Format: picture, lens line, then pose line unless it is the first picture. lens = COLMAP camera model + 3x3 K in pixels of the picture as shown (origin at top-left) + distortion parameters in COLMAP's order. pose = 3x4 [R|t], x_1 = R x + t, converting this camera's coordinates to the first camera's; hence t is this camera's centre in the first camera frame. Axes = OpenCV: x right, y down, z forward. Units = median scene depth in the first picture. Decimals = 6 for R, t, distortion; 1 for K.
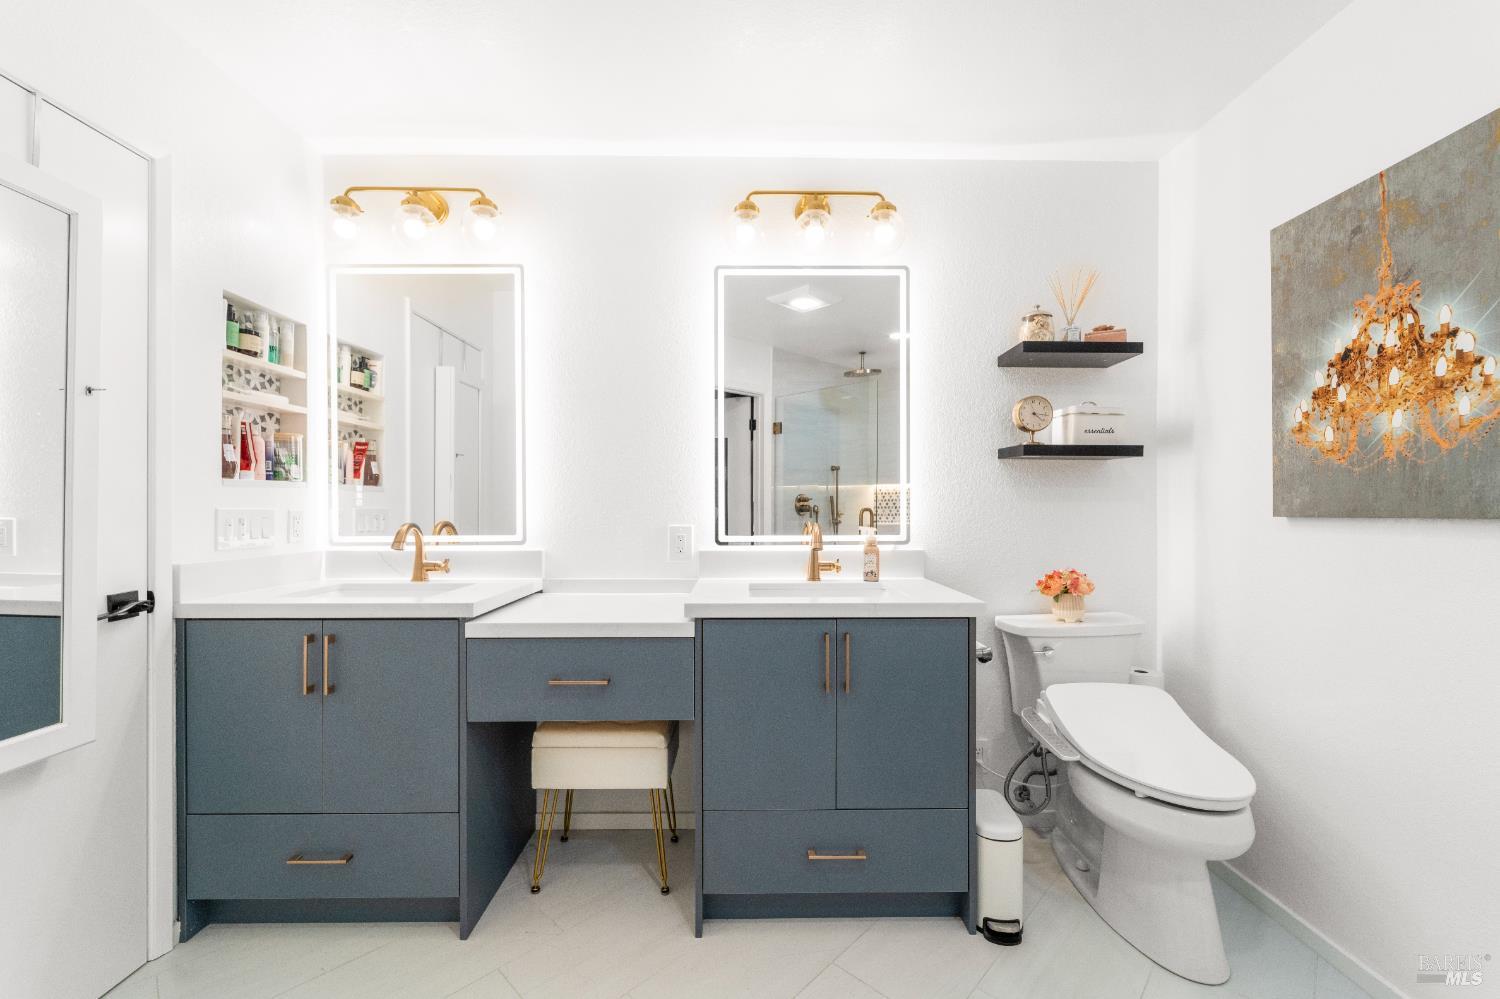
lens RADIAL K [[614.8, 0, 750.6], [0, 614.8, 503.4], [0, 0, 1]] dist [0.000639, 0.000094]
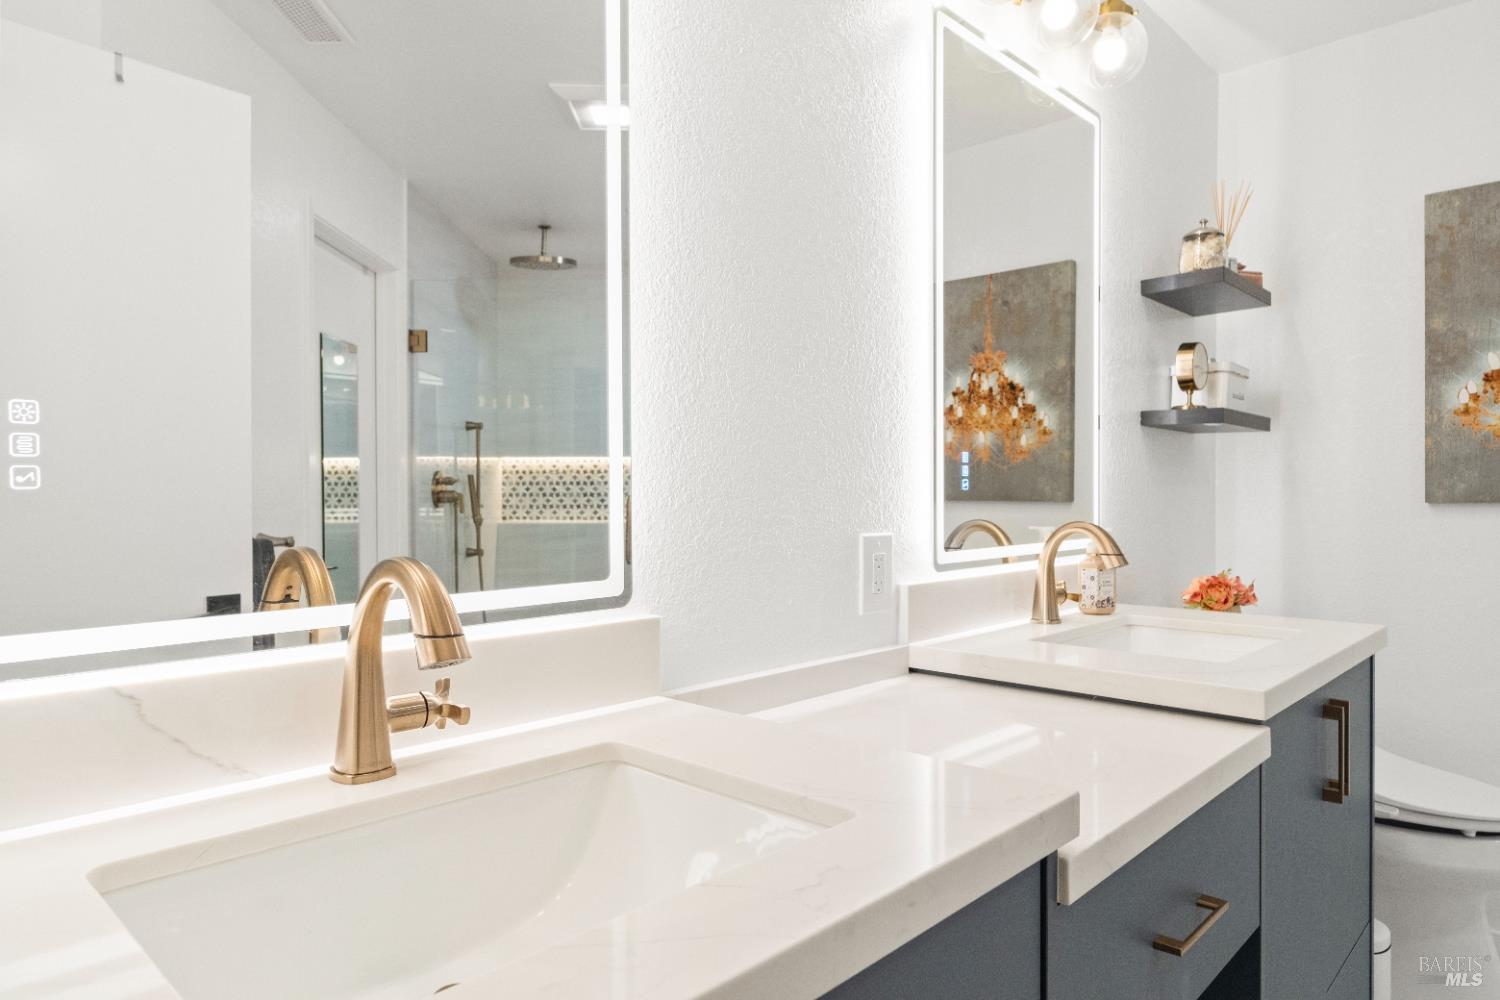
lens RADIAL K [[920.2, 0, 748.7], [0, 920.2, 500.9], [0, 0, 1]] dist [-0.010980, -0.001729]
pose [[0.707315, -0.007865, 0.706855, -0.703450], [-0.000782, 0.999929, 0.011909, 0.002641], [-0.706898, -0.008976, 0.707258, 0.607317]]
